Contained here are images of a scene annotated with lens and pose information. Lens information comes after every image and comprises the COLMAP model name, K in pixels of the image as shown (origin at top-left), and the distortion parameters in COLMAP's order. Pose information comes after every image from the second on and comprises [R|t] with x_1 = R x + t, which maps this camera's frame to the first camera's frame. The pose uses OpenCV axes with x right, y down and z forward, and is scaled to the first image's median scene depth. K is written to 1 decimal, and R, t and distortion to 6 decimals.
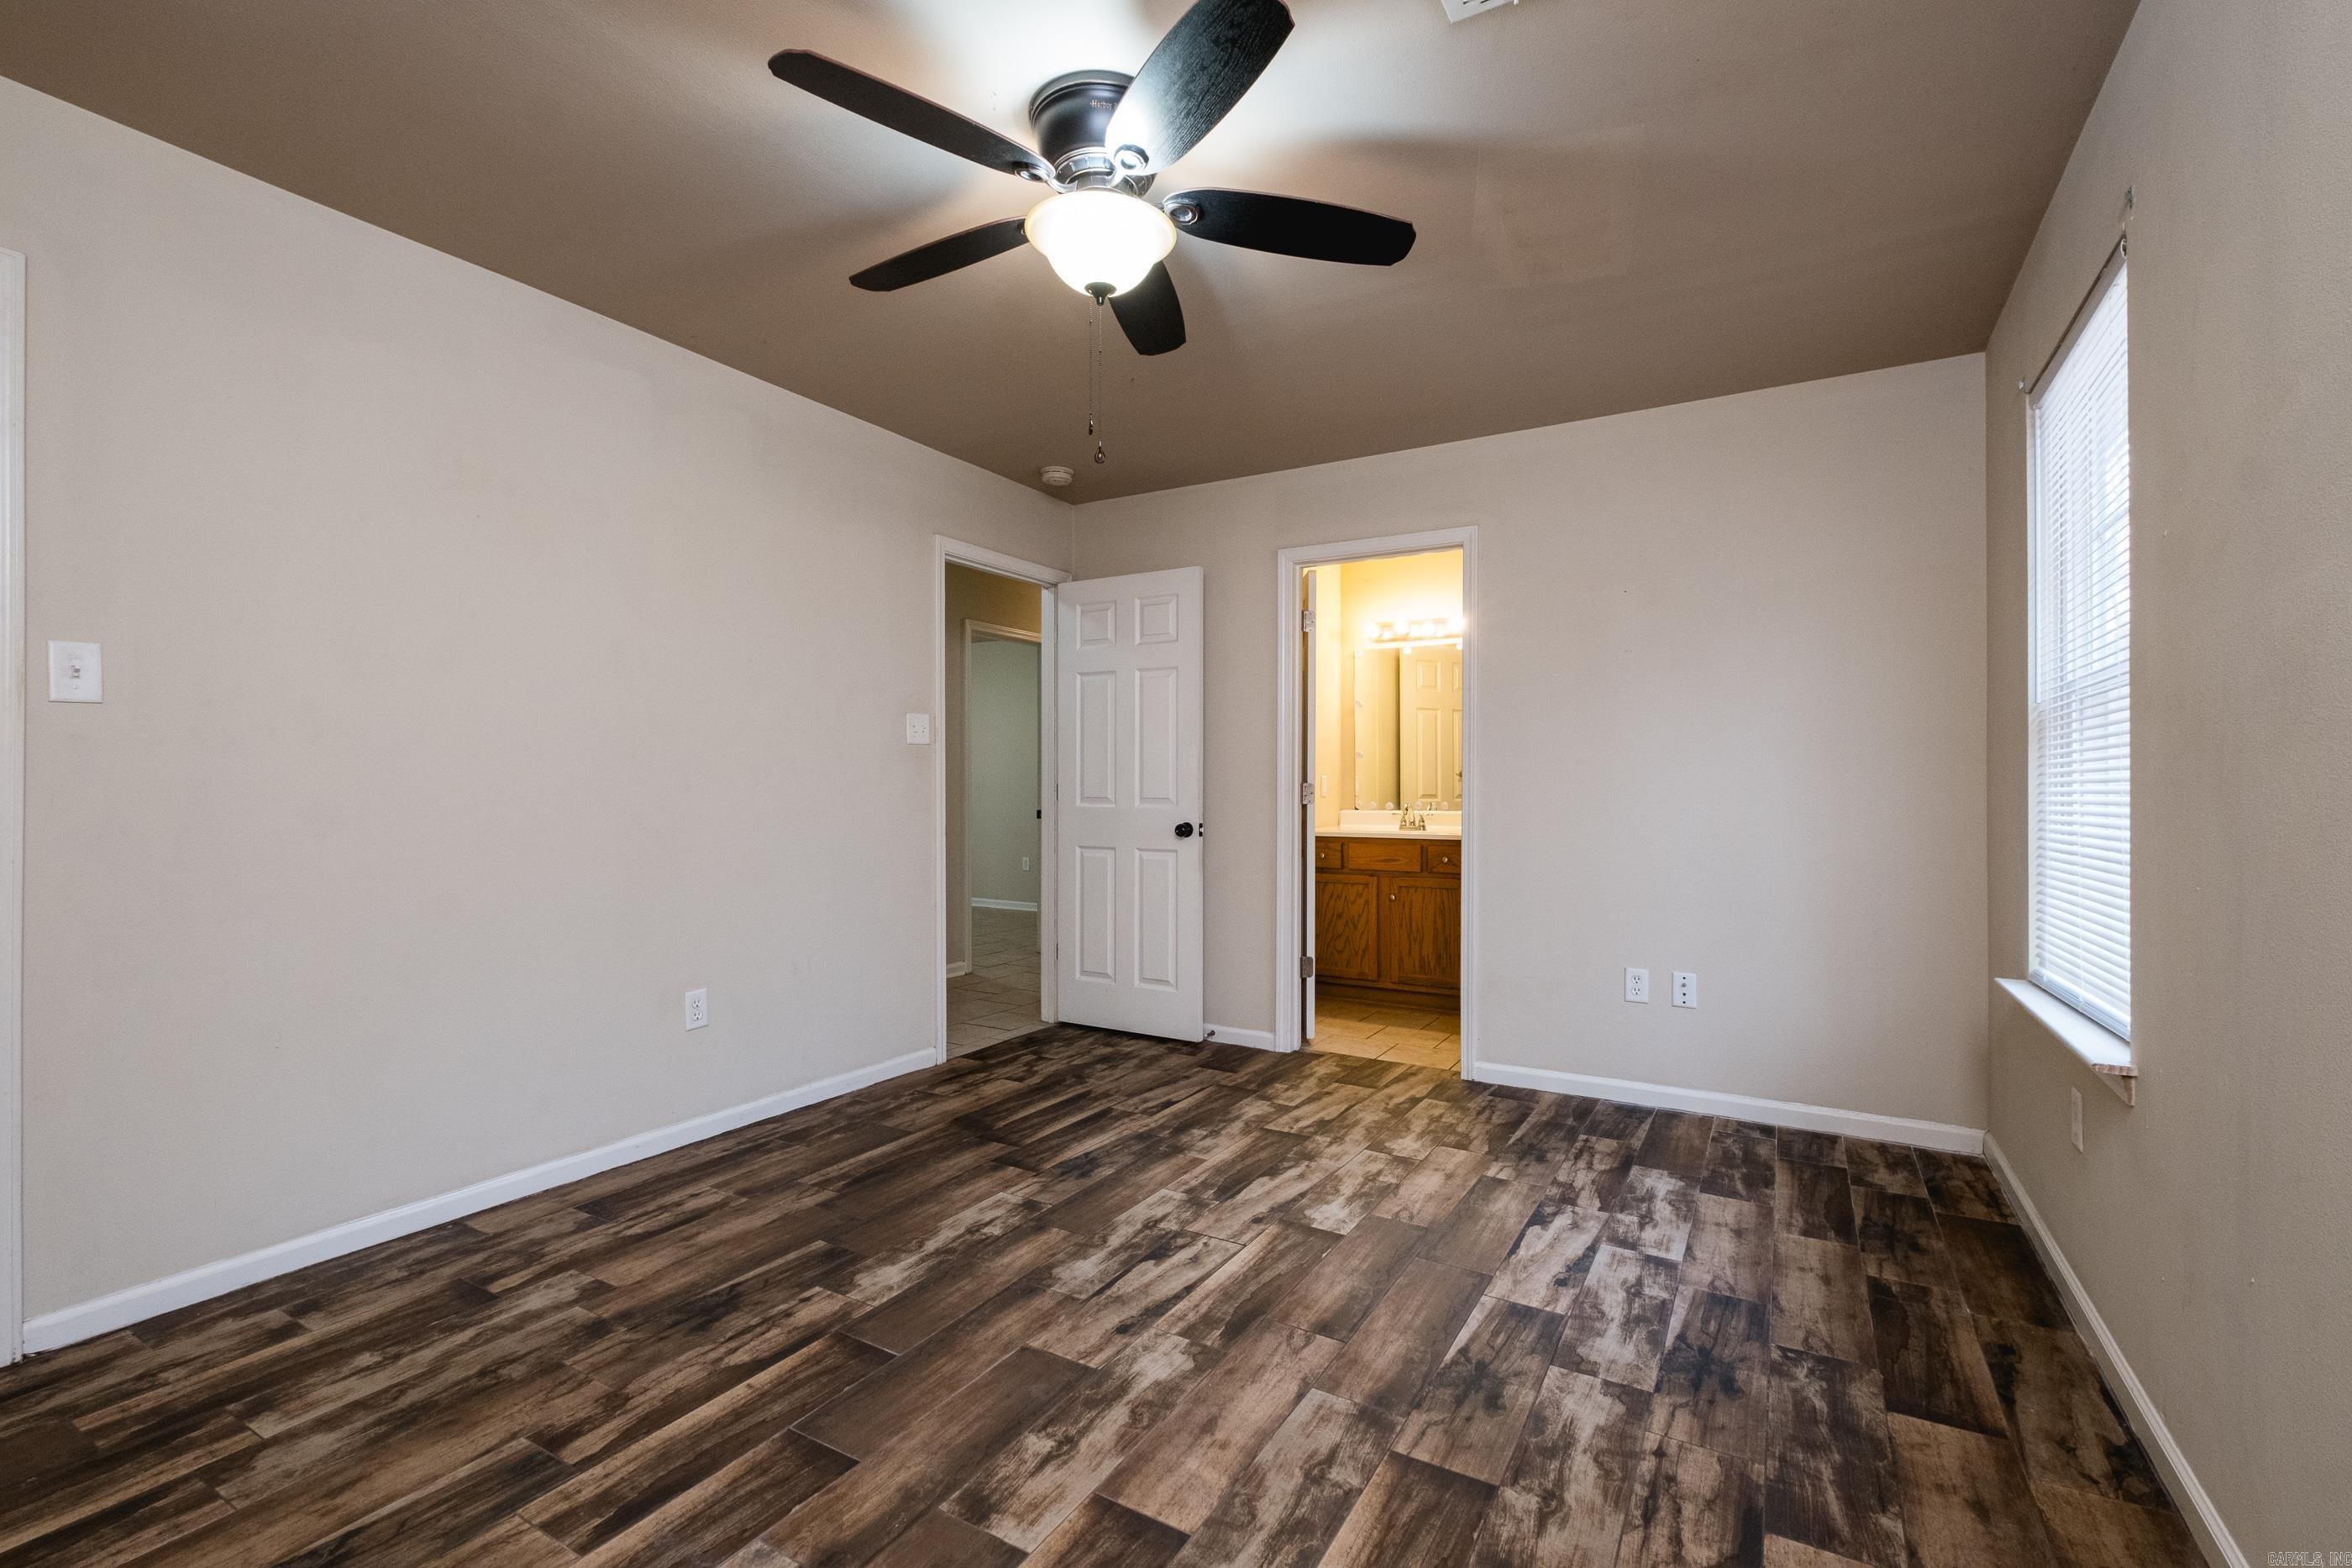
lens RADIAL K [[1017.5, 0, 1161.6], [0, 1017.5, 794.2], [0, 0, 1]] dist [0.006568, -0.004918]
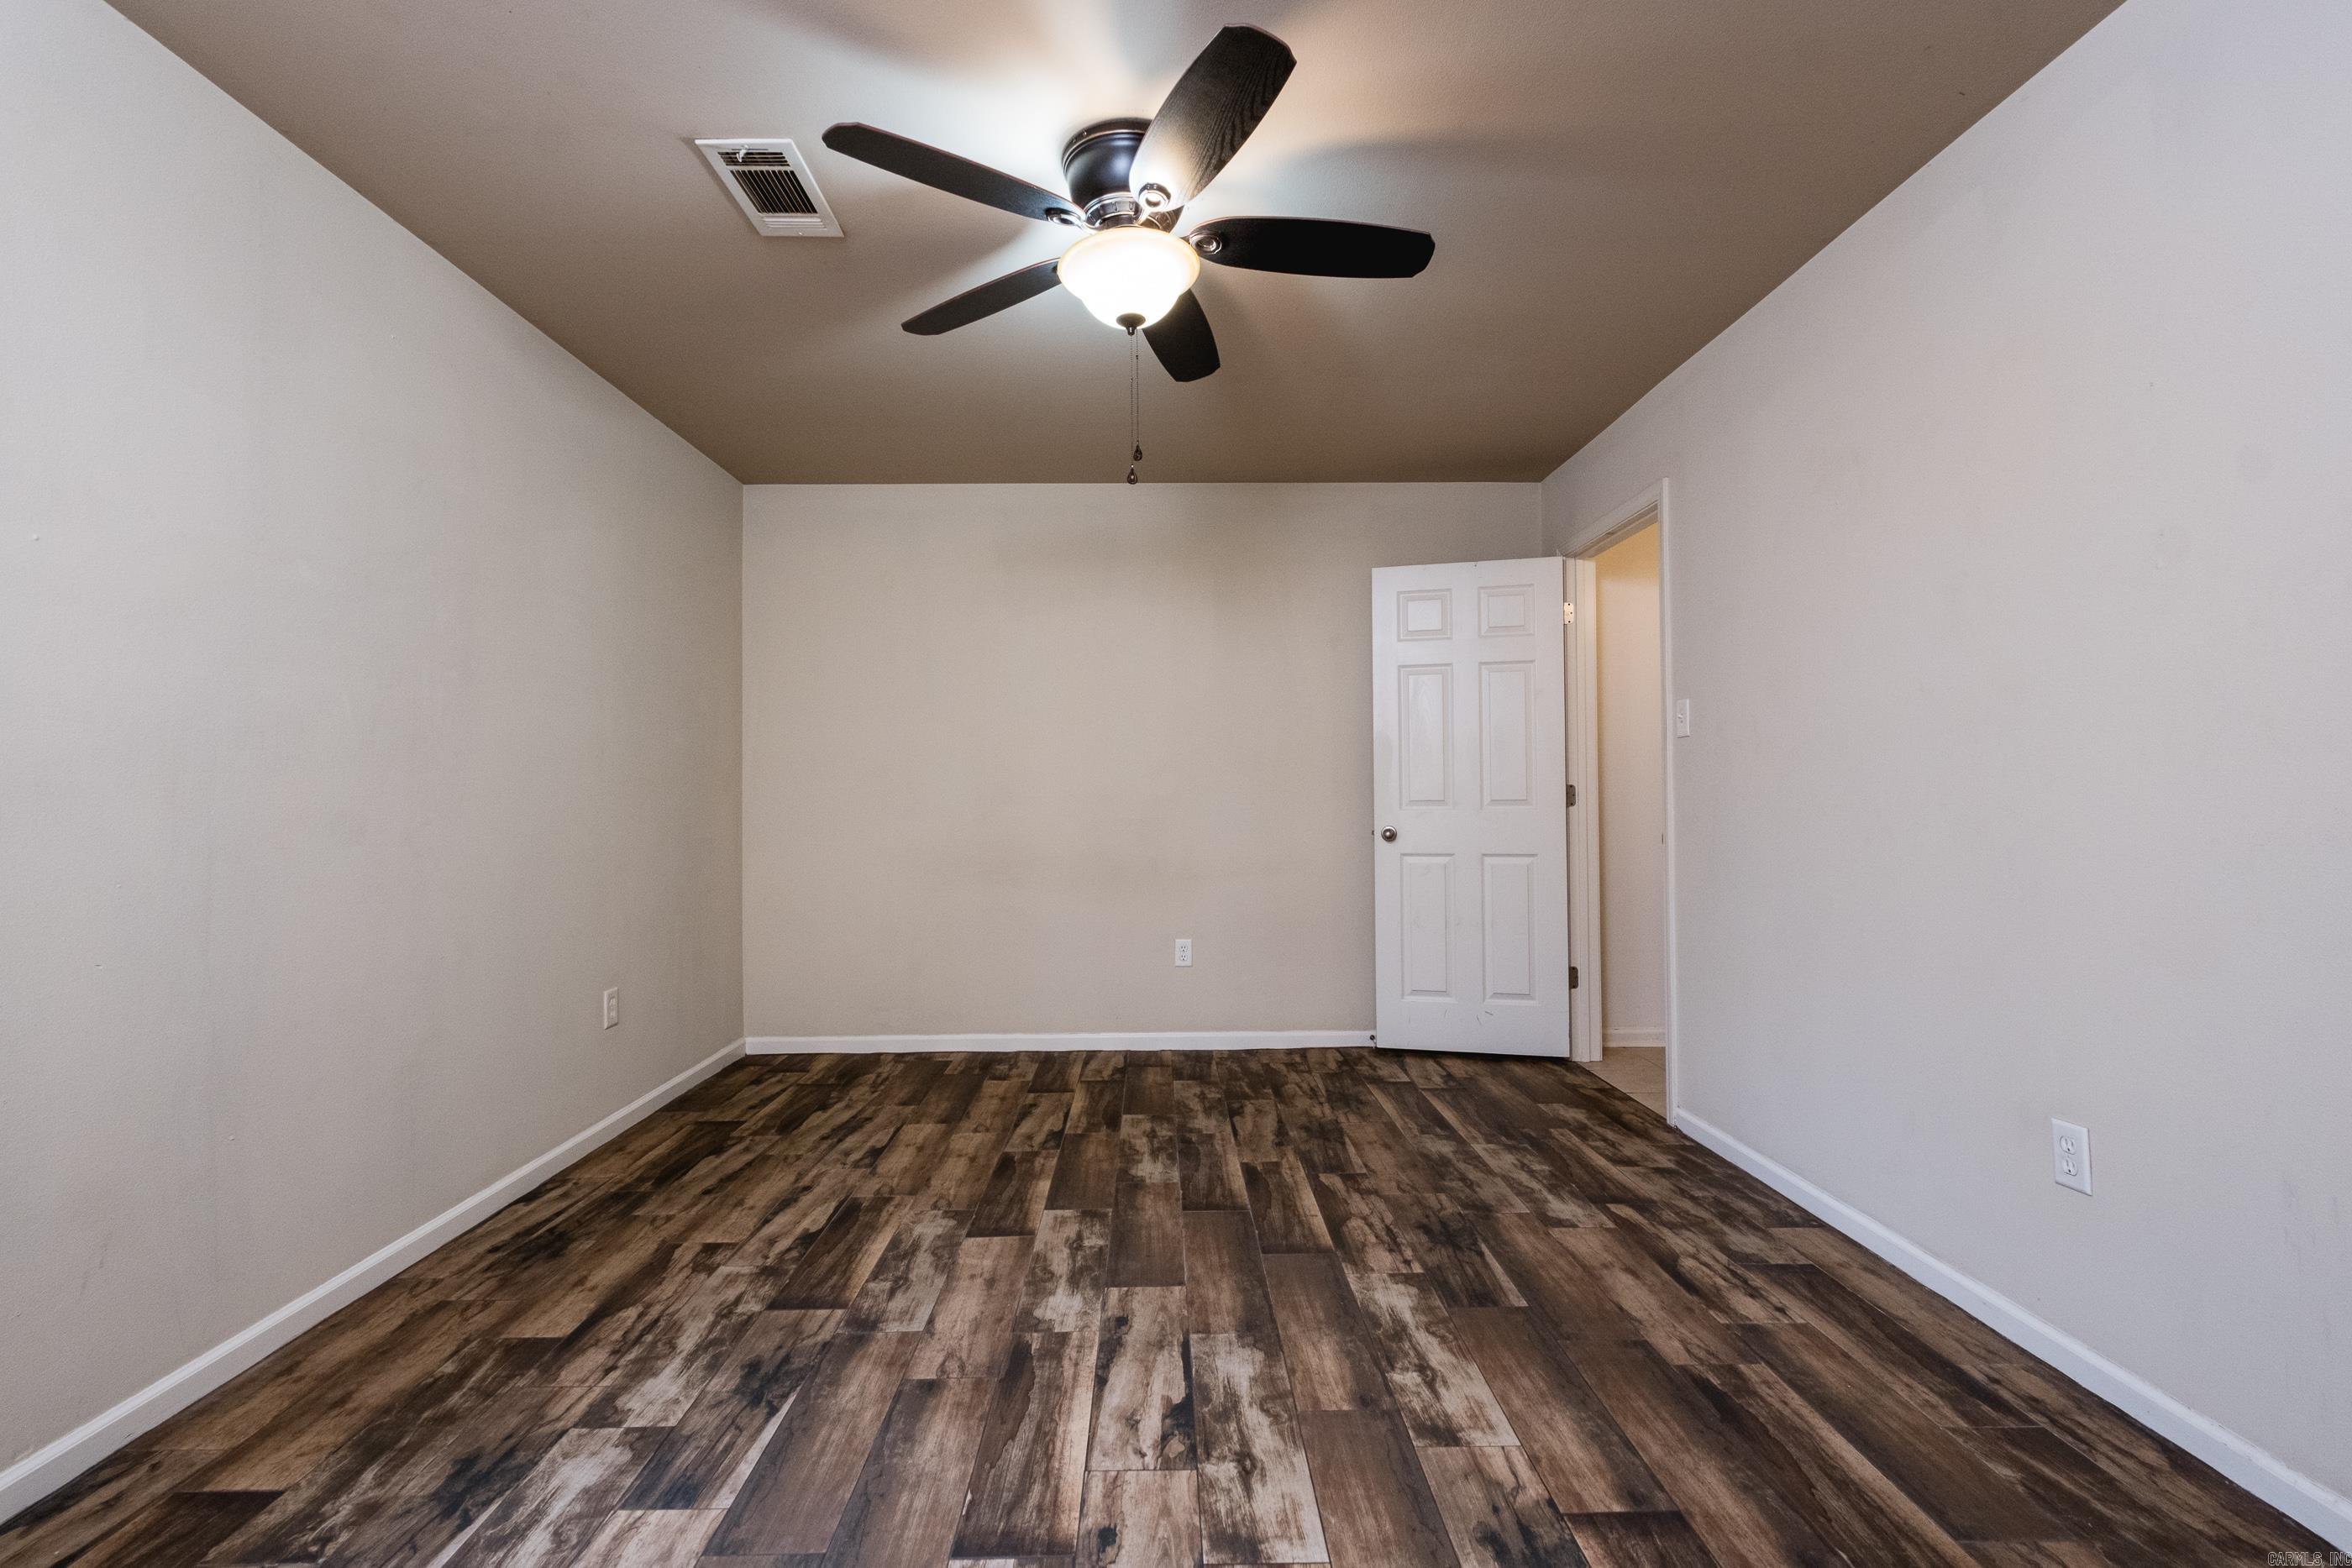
lens RADIAL K [[1017.5, 0, 1151.3], [0, 1017.5, 770.6], [0, 0, 1]] dist [0.006568, -0.004918]
pose [[-0.852451, -0.007585, -0.522752, 0.442252], [0.004596, 0.999747, -0.022001, 0.001371], [0.522787, -0.021157, -0.852201, 1.777507]]
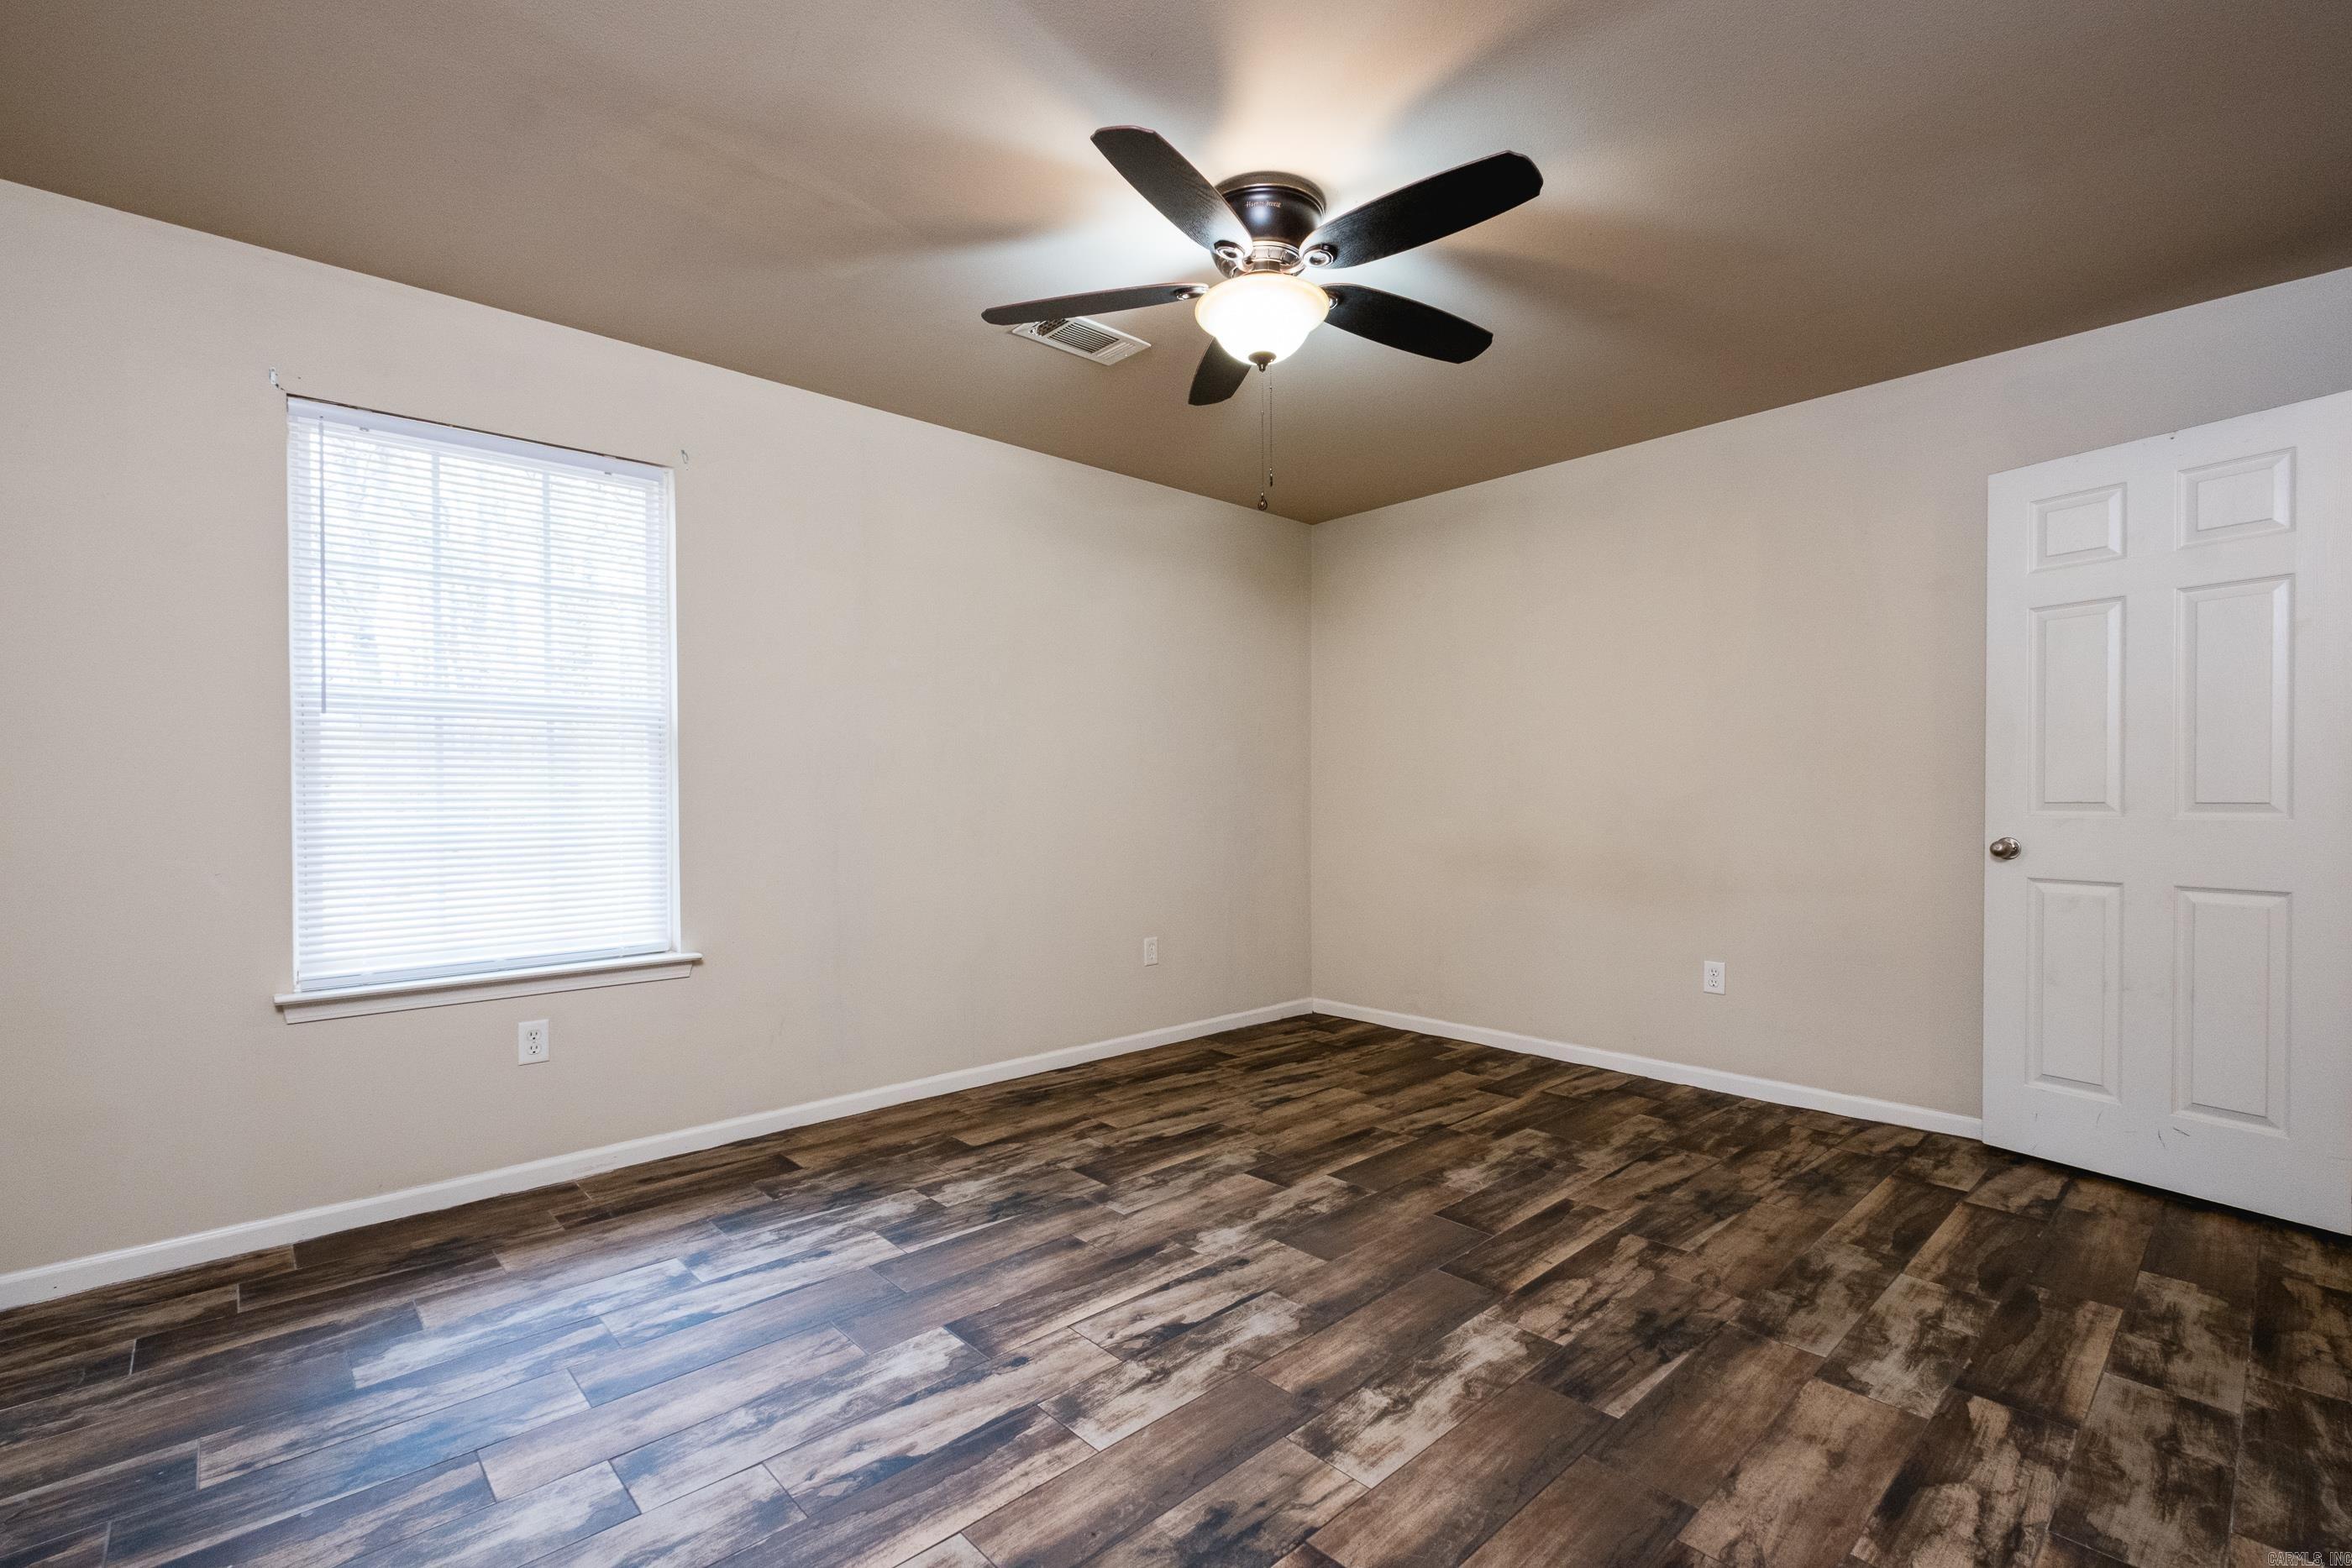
lens RADIAL K [[1017.5, 0, 1179.6], [0, 1017.5, 791.0], [0, 0, 1]] dist [0.006568, -0.004918]
pose [[-0.961944, 0.004334, 0.273213, -0.266665], [0.004411, 0.999990, -0.000332, -0.000891], [-0.273212, 0.000885, -0.961953, 1.988410]]
